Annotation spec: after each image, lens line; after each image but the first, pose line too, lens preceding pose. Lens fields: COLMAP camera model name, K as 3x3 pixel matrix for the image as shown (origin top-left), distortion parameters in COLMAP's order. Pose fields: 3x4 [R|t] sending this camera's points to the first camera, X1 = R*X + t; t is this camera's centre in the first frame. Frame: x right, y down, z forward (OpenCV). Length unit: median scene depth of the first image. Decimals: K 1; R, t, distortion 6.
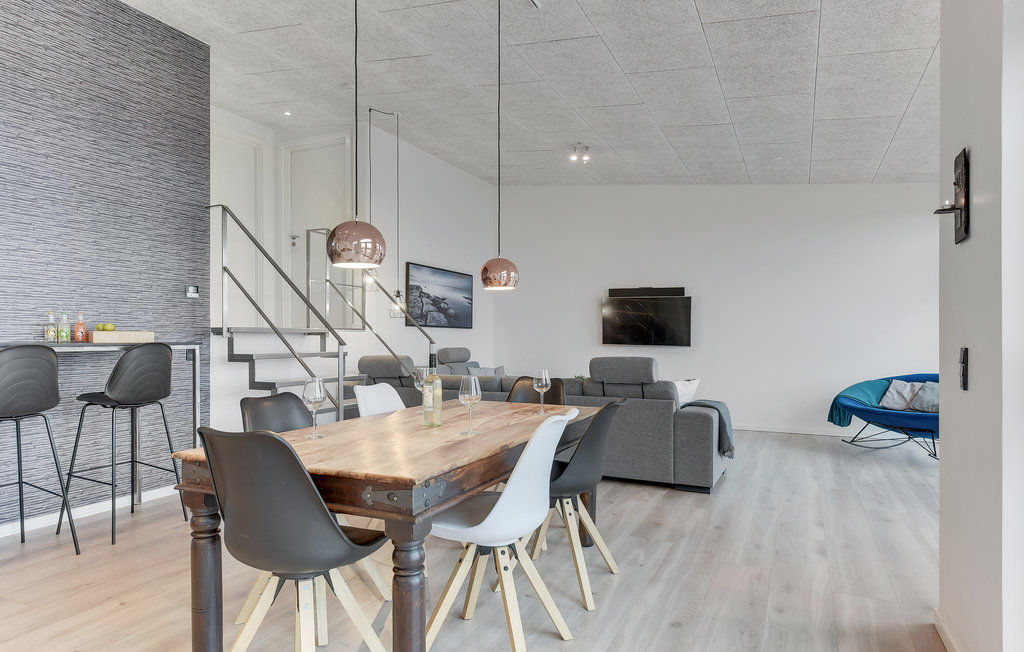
lens RADIAL K [[597.2, 0, 512.0], [0, 597.2, 326.0], [0, 0, 1]] dist [0.022200, -0.000027]
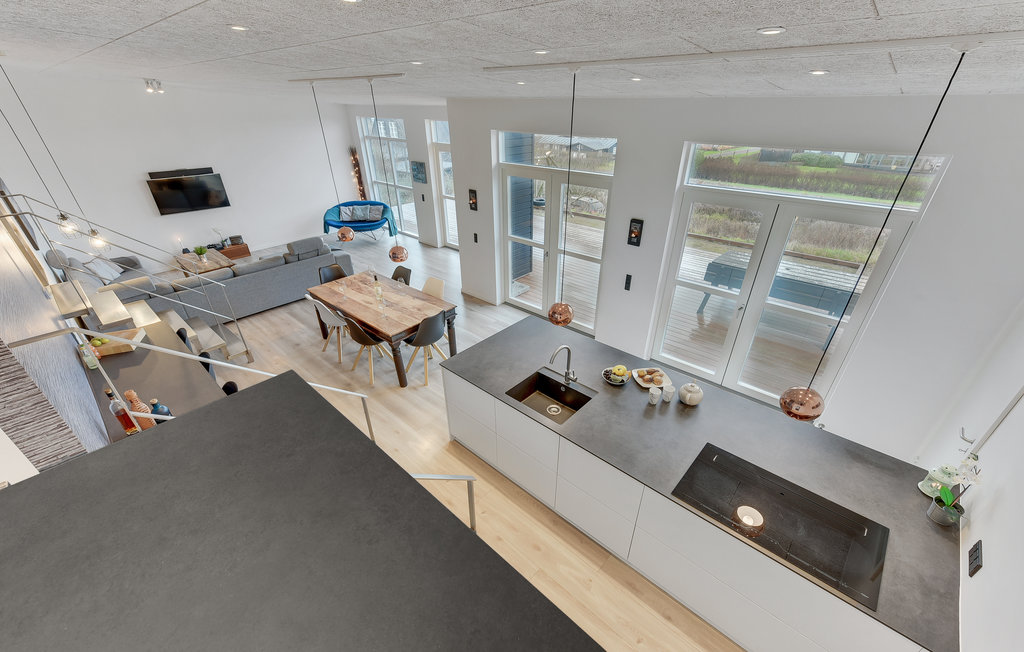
lens RADIAL K [[393.4, 0, 512.0], [0, 393.4, 326.0], [0, 0, 1]] dist [0.022946, -0.000027]
pose [[0.258728, -0.486835, 0.834297, -0.618811], [-0.005996, 0.862880, 0.505373, -0.255197], [-0.965932, -0.135756, 0.220332, -0.047705]]
